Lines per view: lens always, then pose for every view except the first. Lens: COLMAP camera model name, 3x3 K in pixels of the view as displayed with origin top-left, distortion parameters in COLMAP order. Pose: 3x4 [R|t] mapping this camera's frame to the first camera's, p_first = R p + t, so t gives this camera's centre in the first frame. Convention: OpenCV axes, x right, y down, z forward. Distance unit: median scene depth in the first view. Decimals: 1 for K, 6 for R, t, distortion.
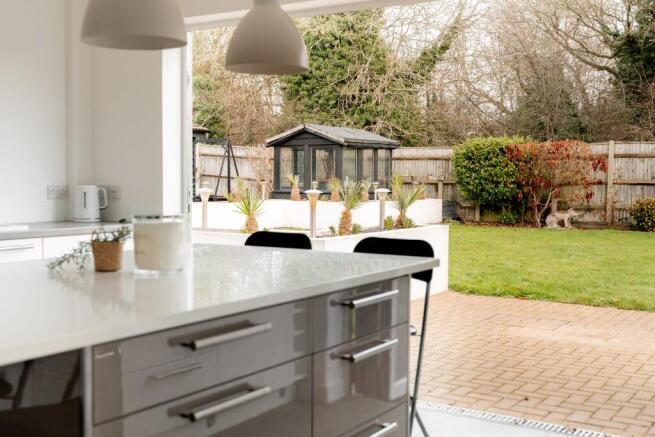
lens RADIAL K [[803.0, 0, 329.2], [0, 803.0, 223.6], [0, 0, 1]] dist [0.029335, 0.000000]
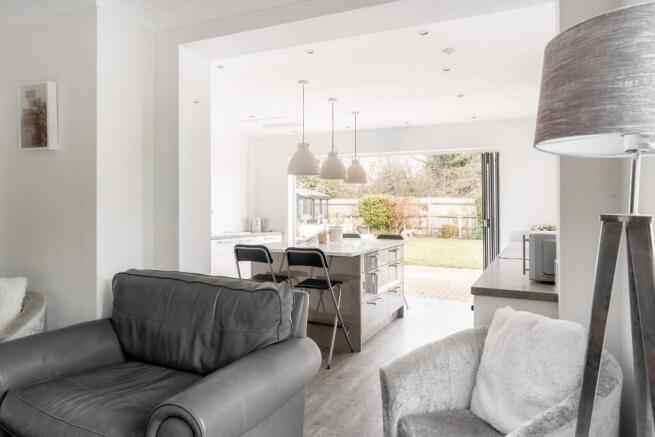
lens RADIAL K [[430.2, 0, 331.1], [0, 430.2, 206.9], [0, 0, 1]] dist [-0.002235, 0.000854]
pose [[0.991647, 0.004725, 0.128891, -0.060814], [0.004412, 0.997501, -0.070510, 0.004519], [-0.128903, 0.070490, 0.989149, -0.106234]]
